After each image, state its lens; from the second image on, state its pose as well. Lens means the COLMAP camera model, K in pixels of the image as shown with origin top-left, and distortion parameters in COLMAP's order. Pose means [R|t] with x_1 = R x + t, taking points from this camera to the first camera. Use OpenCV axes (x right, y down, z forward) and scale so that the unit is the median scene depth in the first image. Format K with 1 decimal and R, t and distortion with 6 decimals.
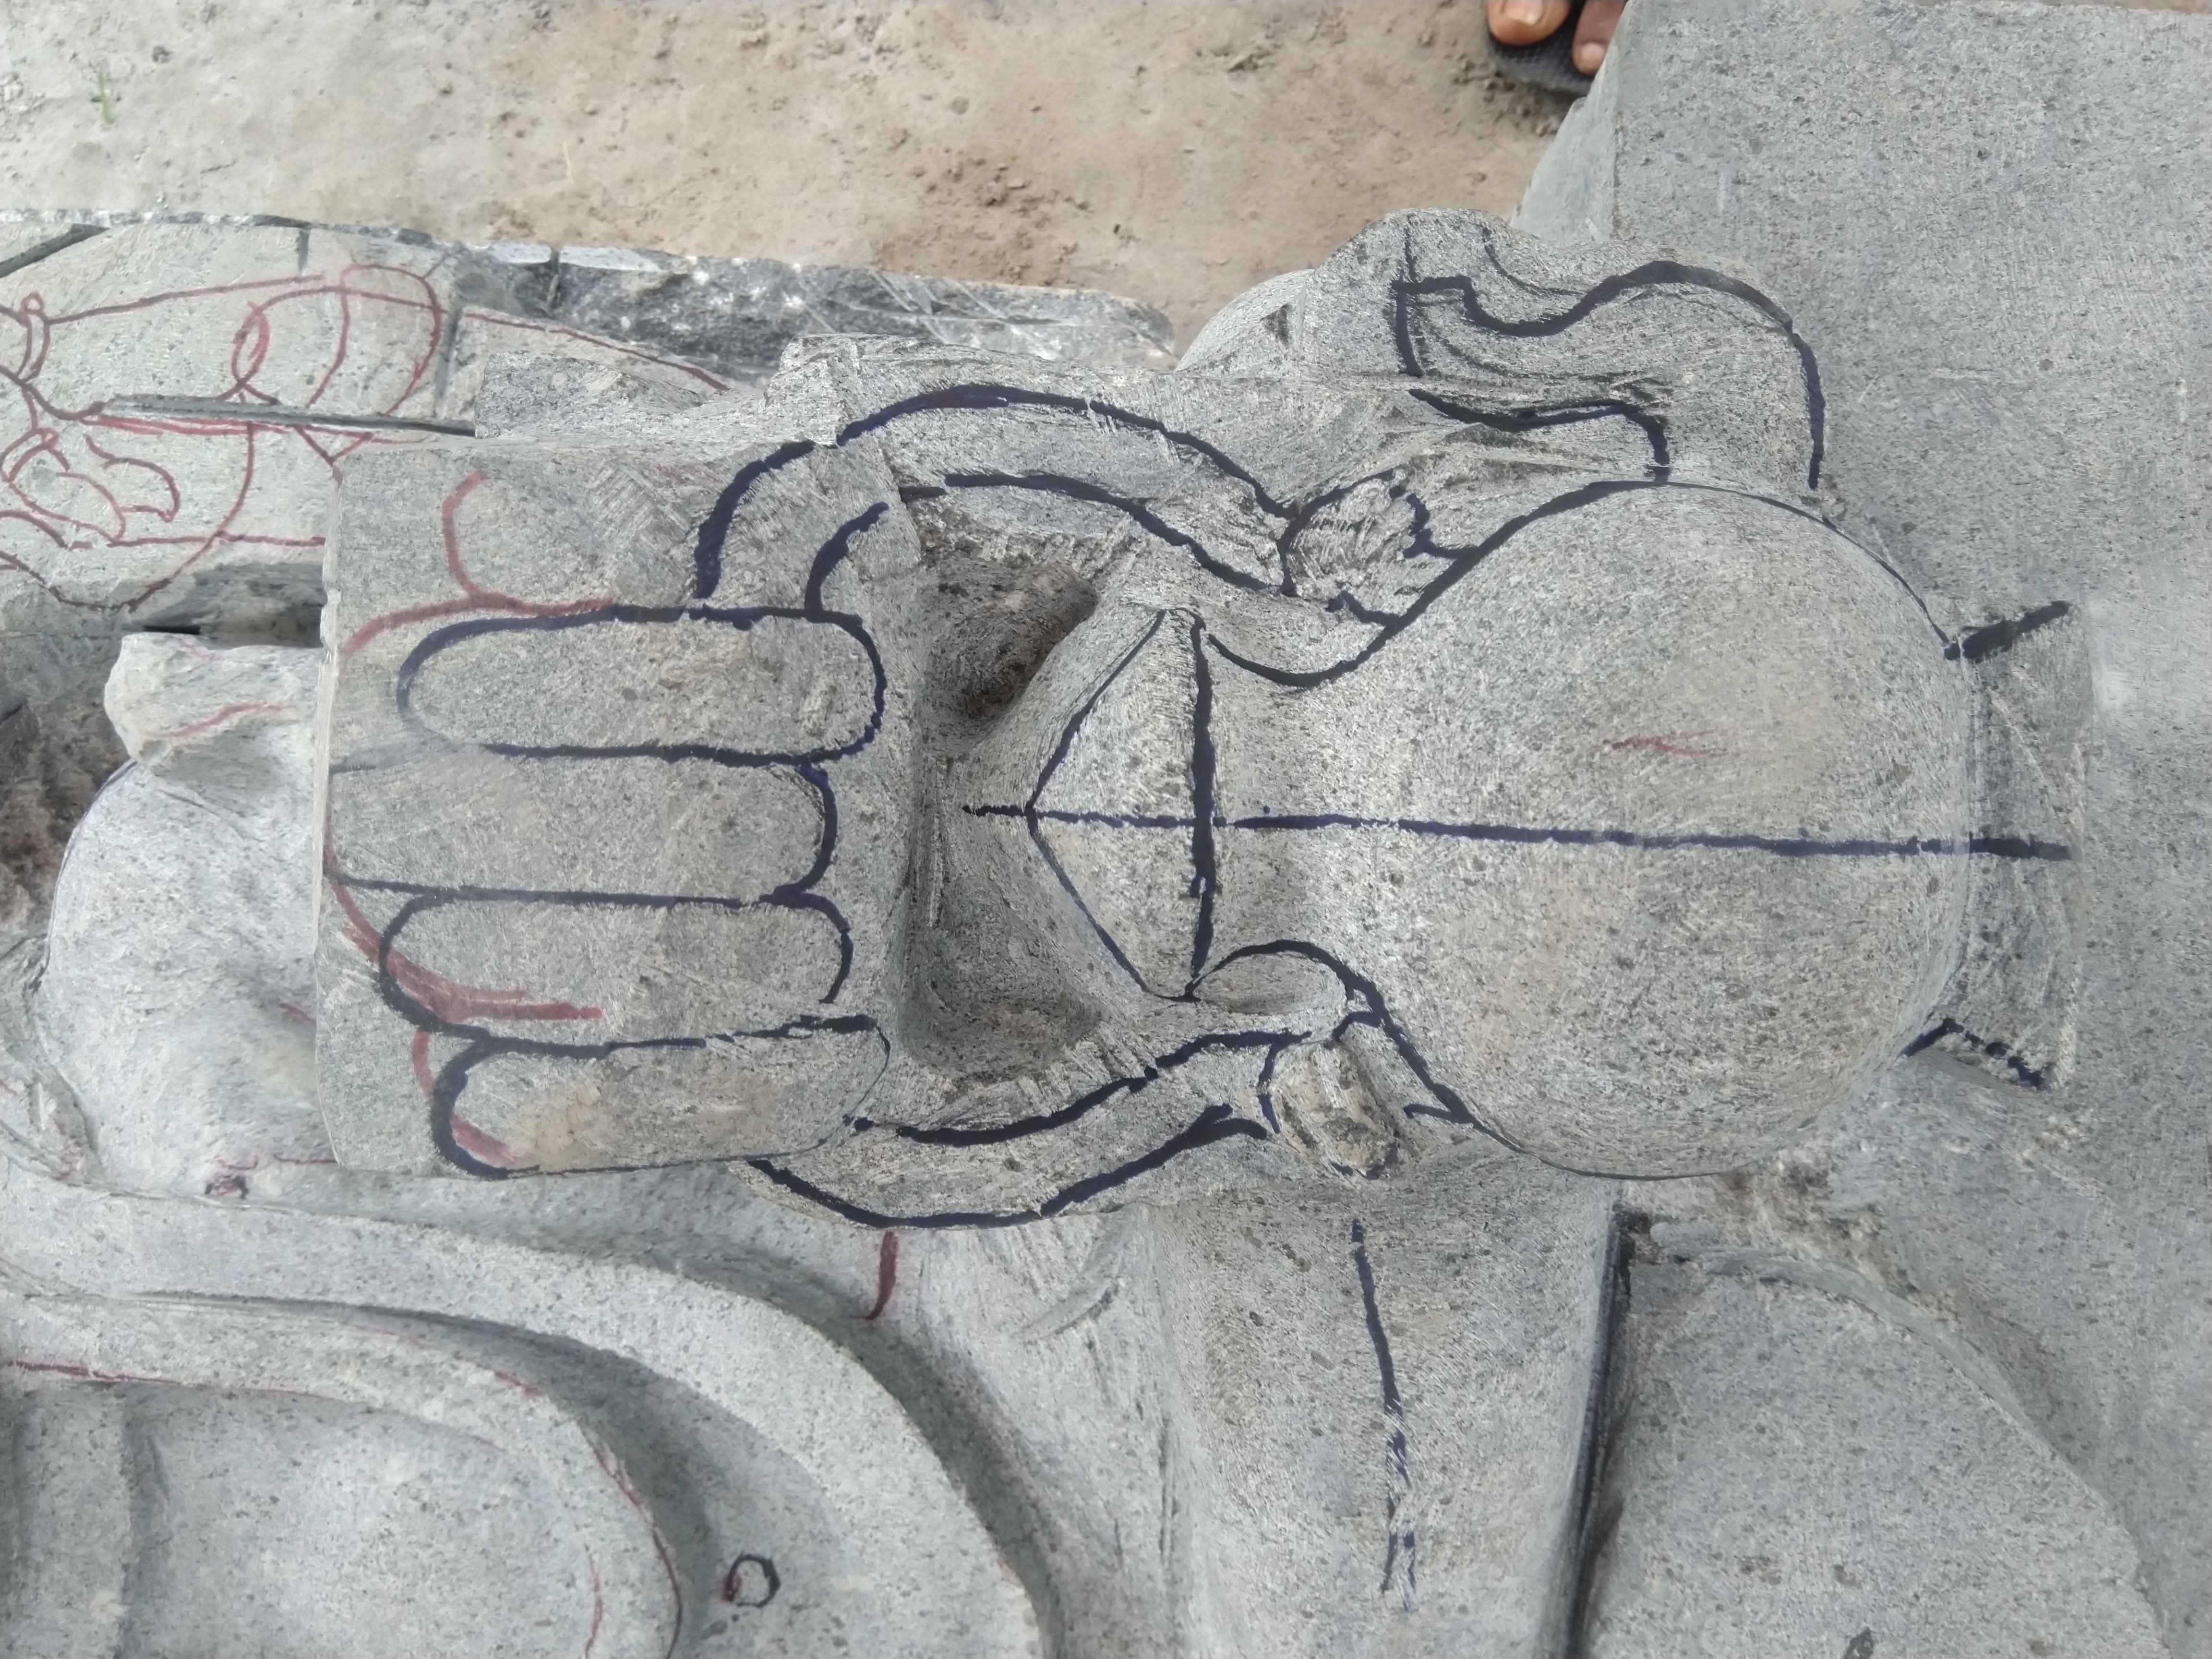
lens RADIAL K [[1743.7, 0, 1109.8], [0, 1743.7, 821.8], [0, 0, 1]] dist [0.128385, -0.238394]
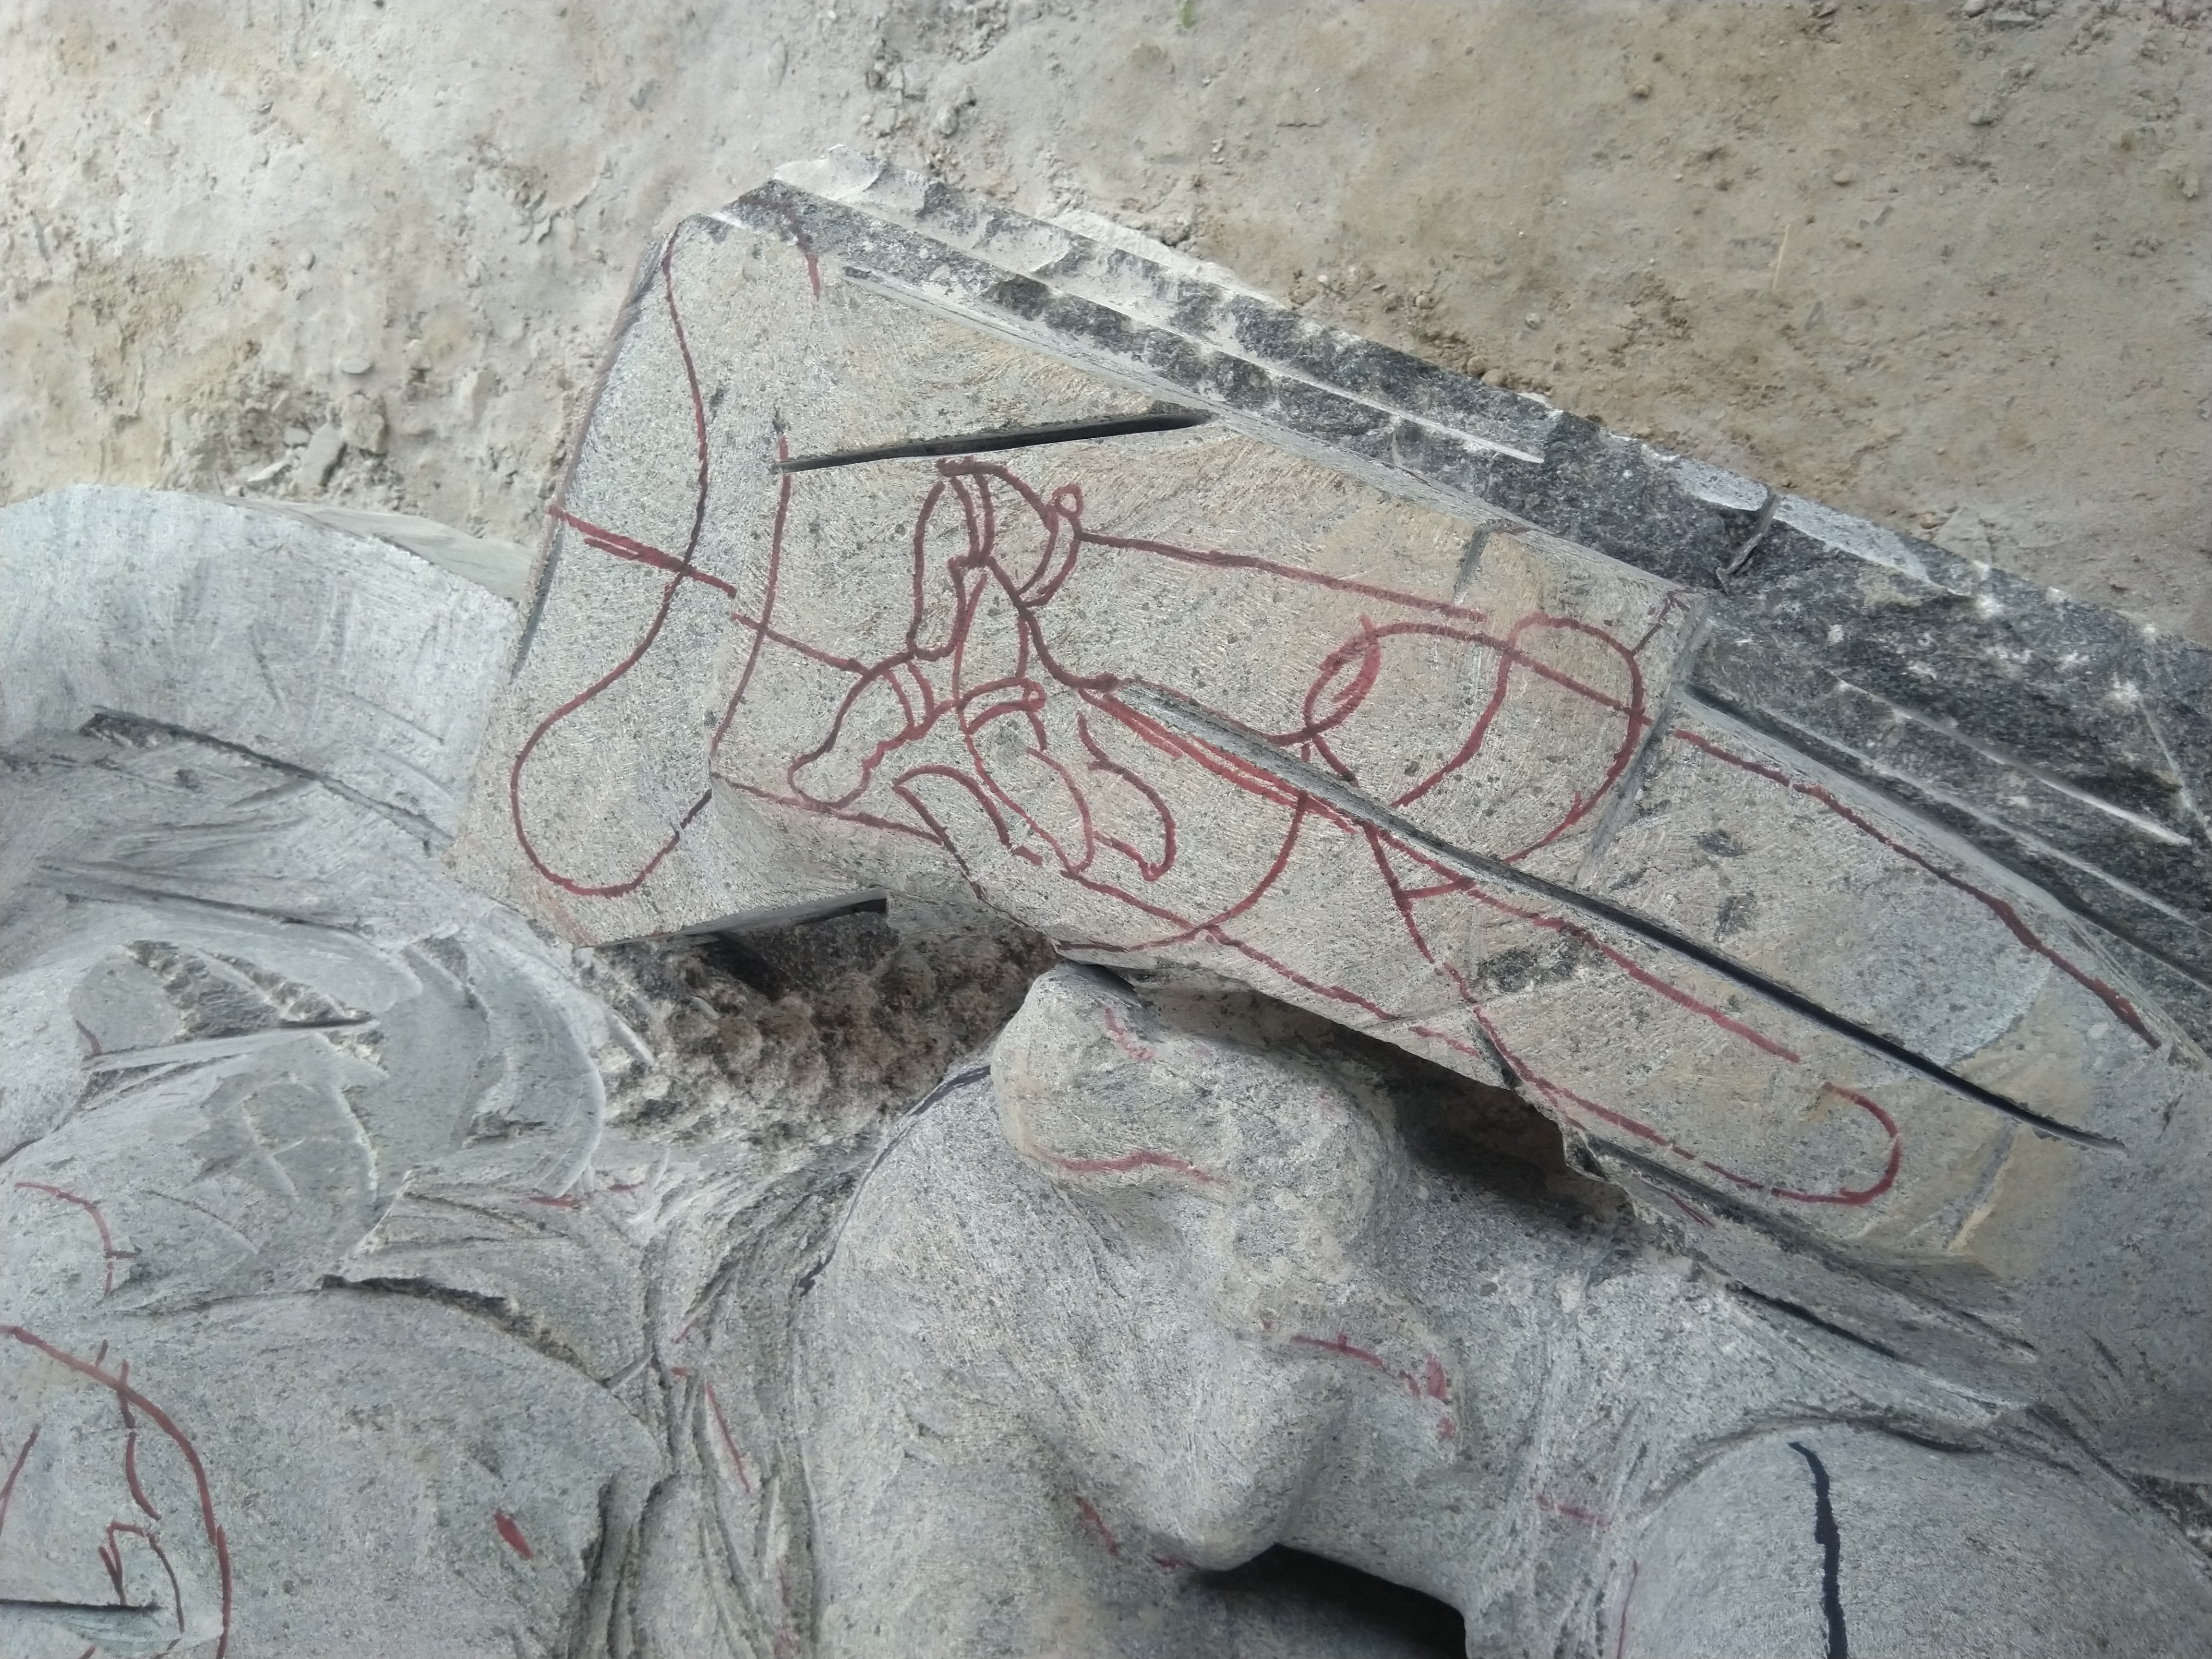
lens RADIAL K [[1747.8, 0, 1105.5], [0, 1747.8, 821.3], [0, 0, 1]] dist [0.128168, -0.247812]
pose [[0.881403, 0.364109, -0.300921, -0.640266], [-0.305420, 0.925261, 0.224968, -0.627791], [0.360344, -0.106380, 0.926734, 0.658929]]
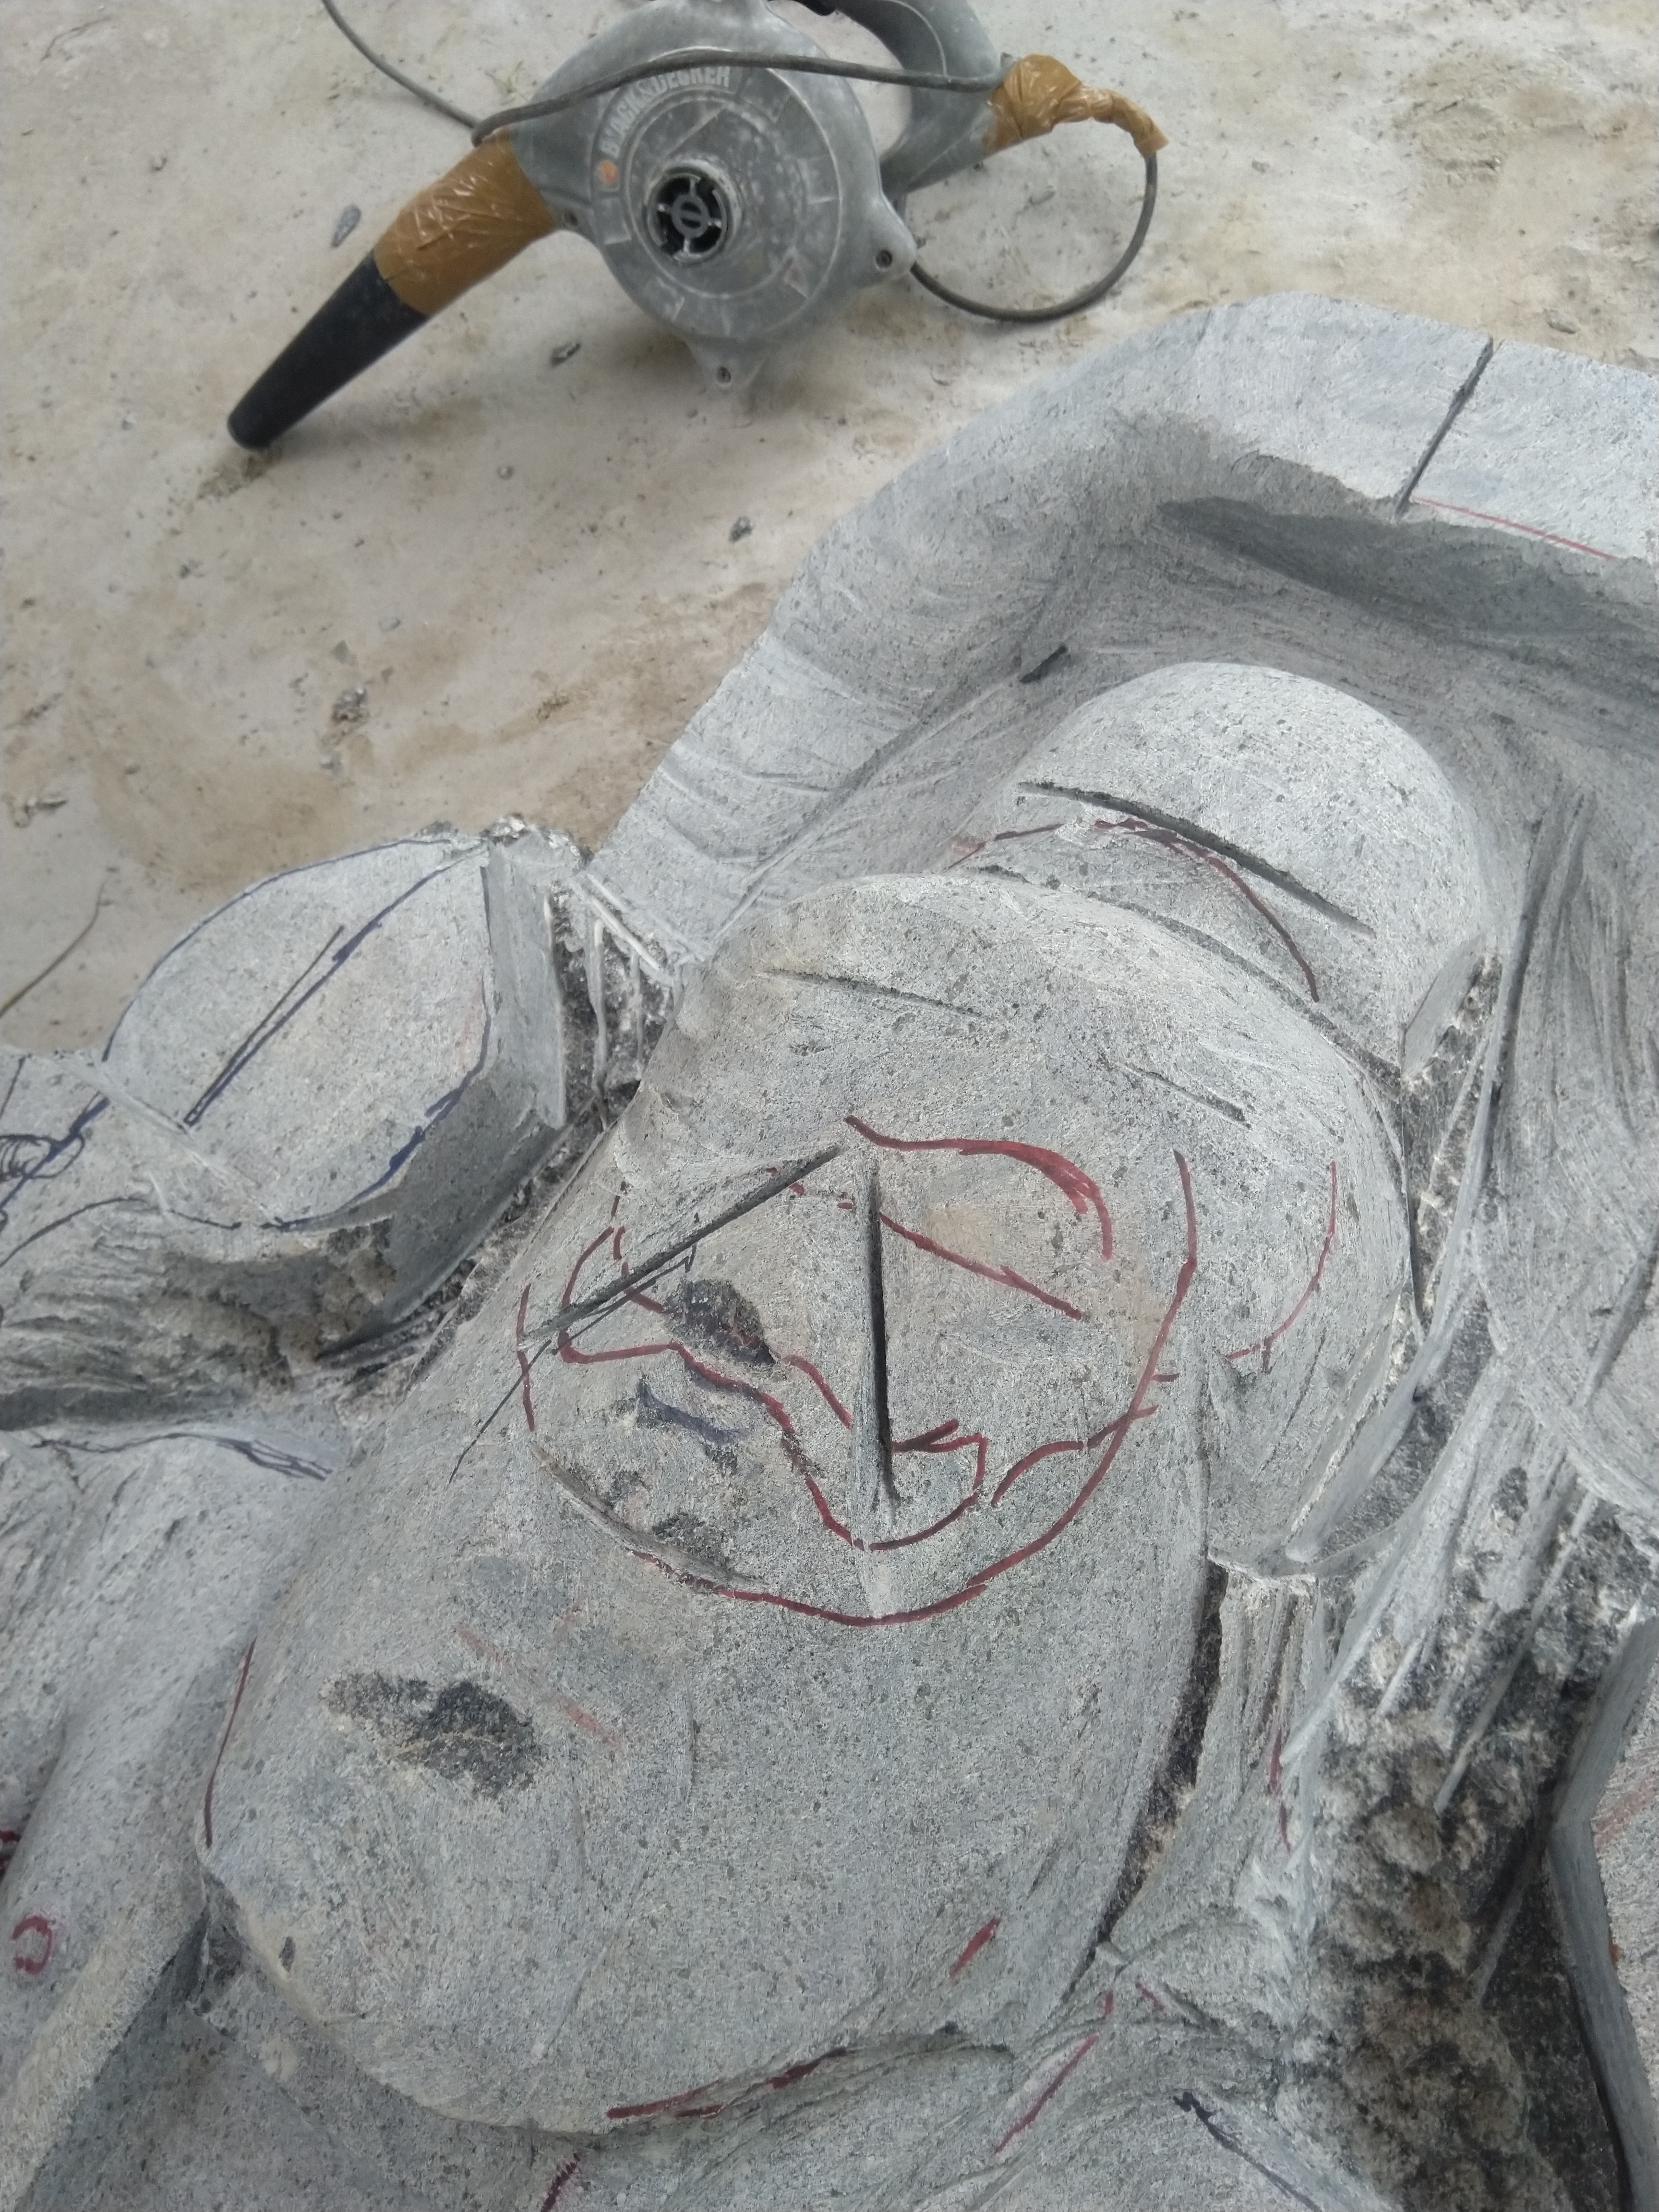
lens RADIAL K [[1740.5, 0, 835.9], [0, 1740.5, 1107.1], [0, 0, 1]] dist [0.132204, -0.242436]
pose [[-0.441330, 0.882944, -0.160120, -1.529564], [-0.850448, -0.354622, 0.388562, 0.154114], [0.286297, 0.307658, 0.907403, 0.429879]]
